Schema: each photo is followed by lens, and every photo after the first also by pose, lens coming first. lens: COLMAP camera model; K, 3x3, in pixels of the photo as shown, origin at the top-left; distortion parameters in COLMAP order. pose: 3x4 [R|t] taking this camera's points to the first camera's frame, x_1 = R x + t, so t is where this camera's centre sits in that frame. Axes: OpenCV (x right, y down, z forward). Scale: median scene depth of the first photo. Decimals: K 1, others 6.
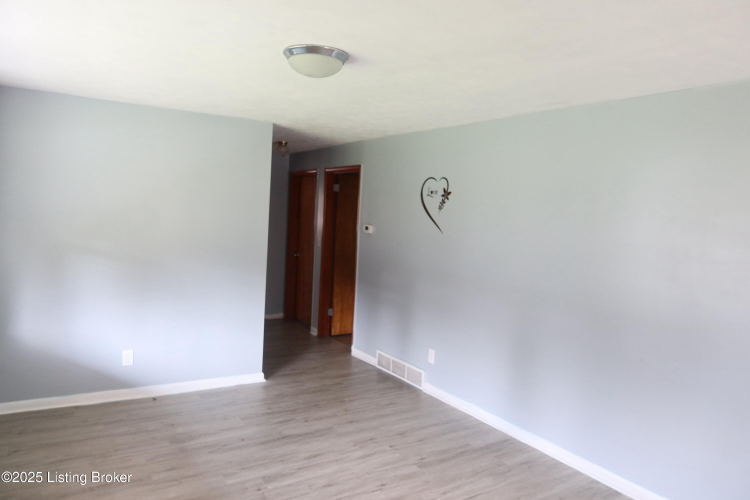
lens RADIAL K [[515.0, 0, 374.8], [0, 515.0, 247.1], [0, 0, 1]] dist [-0.025797, 0.004355]
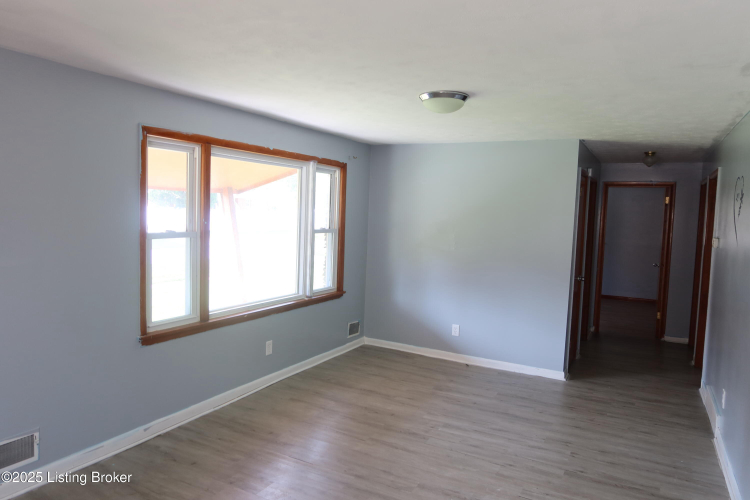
lens RADIAL K [[515.0, 0, 372.3], [0, 515.0, 252.6], [0, 0, 1]] dist [-0.025797, 0.004355]
pose [[0.489790, 0.041704, -0.870843, 0.625024], [-0.065686, 0.997781, 0.010839, 0.010835], [0.869363, 0.051893, 0.491442, 0.133139]]
